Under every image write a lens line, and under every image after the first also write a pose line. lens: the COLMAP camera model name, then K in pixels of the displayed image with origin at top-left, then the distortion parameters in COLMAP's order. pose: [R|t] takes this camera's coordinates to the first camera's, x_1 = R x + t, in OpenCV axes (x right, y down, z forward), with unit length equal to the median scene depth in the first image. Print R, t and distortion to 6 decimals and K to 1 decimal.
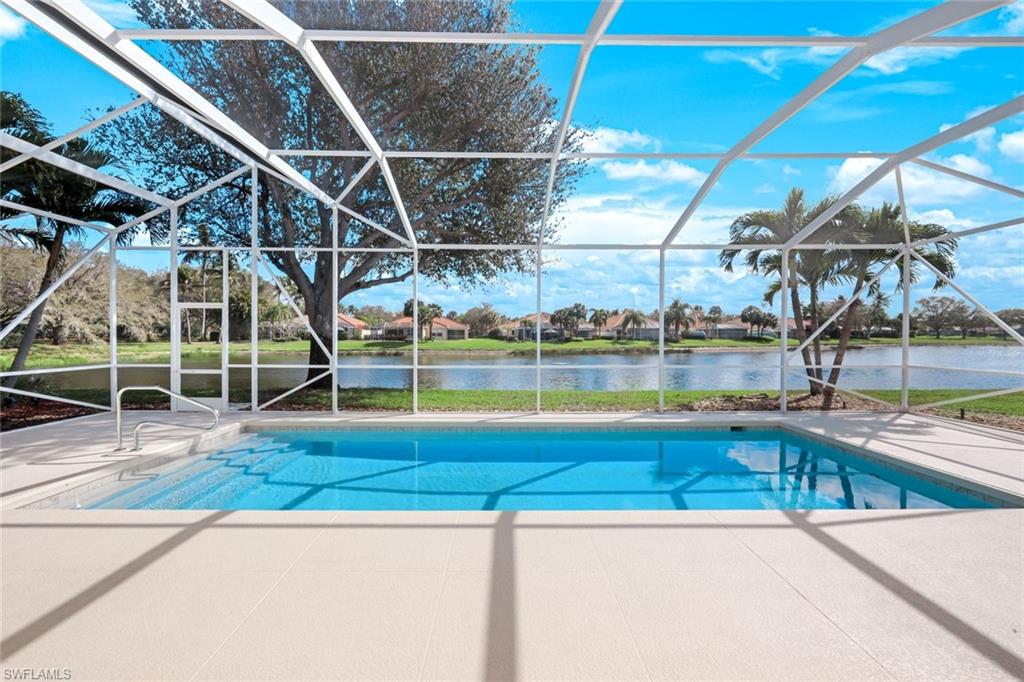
lens RADIAL K [[418.4, 0, 504.0], [0, 418.4, 336.5], [0, 0, 1]] dist [-0.000608, 0.000284]
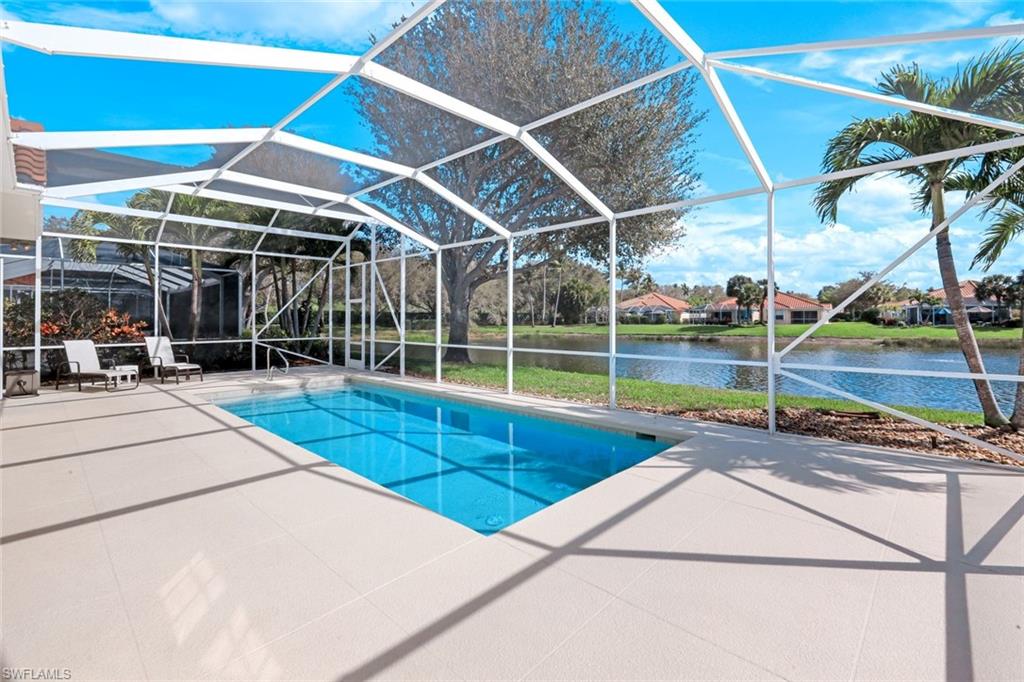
lens RADIAL K [[459.5, 0, 514.1], [0, 459.5, 318.8], [0, 0, 1]] dist [0.003849, 0.000578]
pose [[0.721051, -0.007292, -0.692844, 0.102506], [0.005656, 0.999973, -0.004638, -0.000464], [0.692859, -0.000574, 0.721073, 0.019319]]
